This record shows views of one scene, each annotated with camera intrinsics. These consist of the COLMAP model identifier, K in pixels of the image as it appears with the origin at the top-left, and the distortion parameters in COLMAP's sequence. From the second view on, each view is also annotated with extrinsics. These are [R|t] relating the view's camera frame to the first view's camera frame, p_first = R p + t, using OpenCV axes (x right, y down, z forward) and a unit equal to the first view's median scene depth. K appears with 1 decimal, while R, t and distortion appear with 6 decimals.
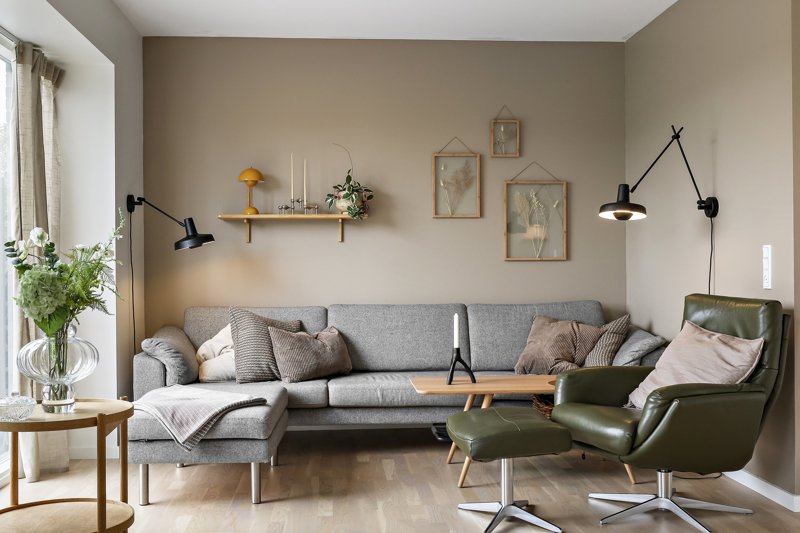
lens RADIAL K [[870.8, 0, 400.0], [0, 870.8, 266.5], [0, 0, 1]] dist [0.007053, 0.006922]
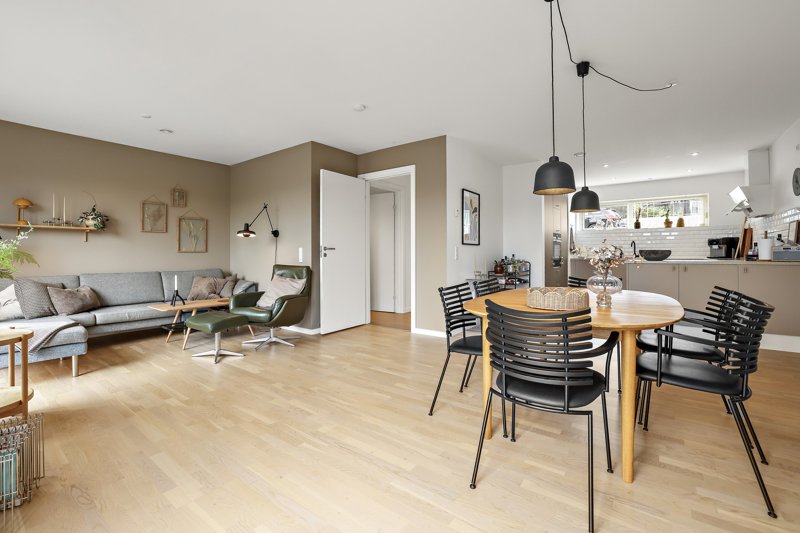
lens RADIAL K [[347.5, 0, 396.1], [0, 347.5, 262.7], [0, 0, 1]] dist [-0.044819, 0.013370]
pose [[0.658341, -0.012265, 0.752620, -0.200426], [-0.002668, 0.999823, 0.018628, 0.002932], [-0.752715, -0.014271, 0.658192, -0.017916]]
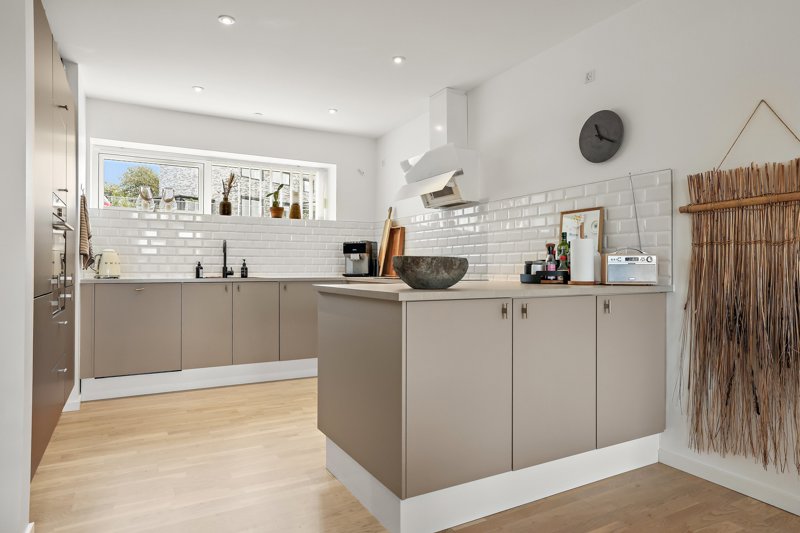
lens RADIAL K [[494.8, 0, 400.0], [0, 494.8, 266.5], [0, 0, 1]] dist [0.002128, 0.000572]
pose [[-0.421750, 0.008099, 0.906676, 0.482569], [0.001325, 0.999965, -0.008315, -0.004410], [-0.906711, -0.002305, -0.421745, 0.264716]]
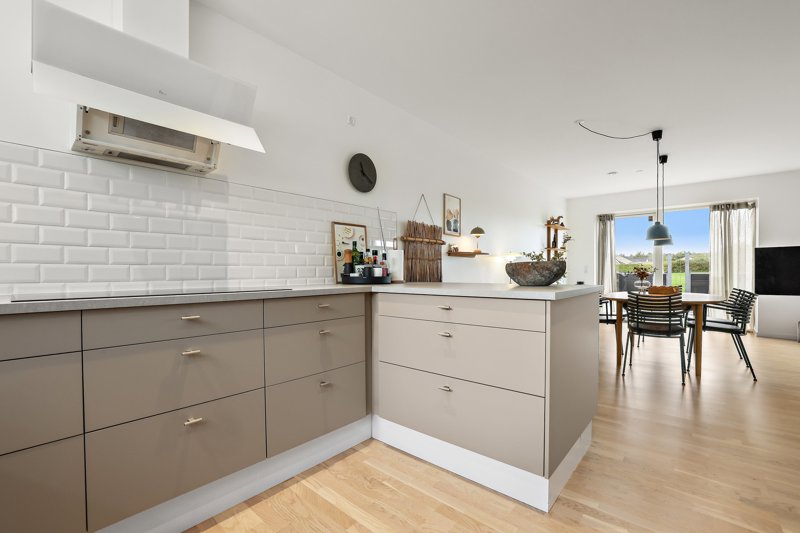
lens RADIAL K [[351.3, 0, 402.5], [0, 351.3, 275.4], [0, 0, 1]] dist [-0.002043, -0.000240]
pose [[-0.693180, 0.016042, -0.720586, 1.307124], [0.011009, 0.999871, 0.011670, -0.006289], [0.720681, 0.000157, -0.693267, 0.233911]]
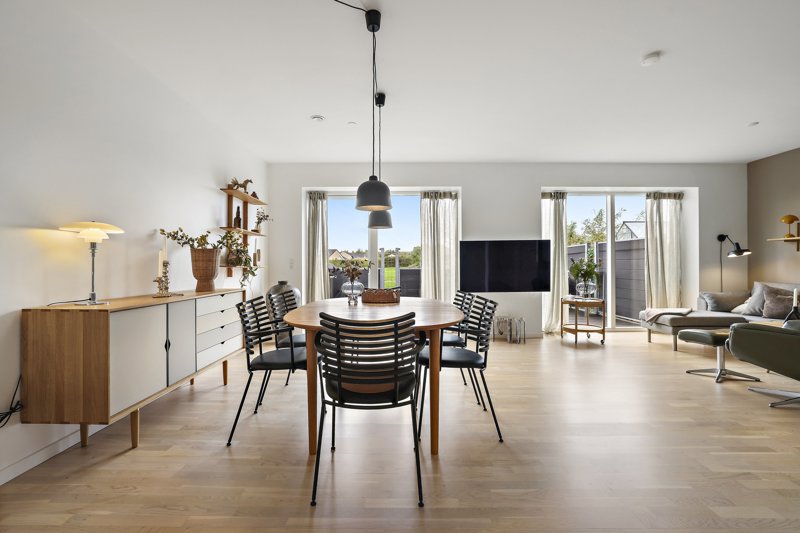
lens RADIAL K [[369.3, 0, 397.3], [0, 369.3, 265.1], [0, 0, 1]] dist [-0.024800, 0.013527]
pose [[-0.069605, 0.004403, -0.997565, 0.811913], [0.005318, 0.999978, 0.004043, -0.004595], [0.997560, -0.005023, -0.069627, 0.163910]]
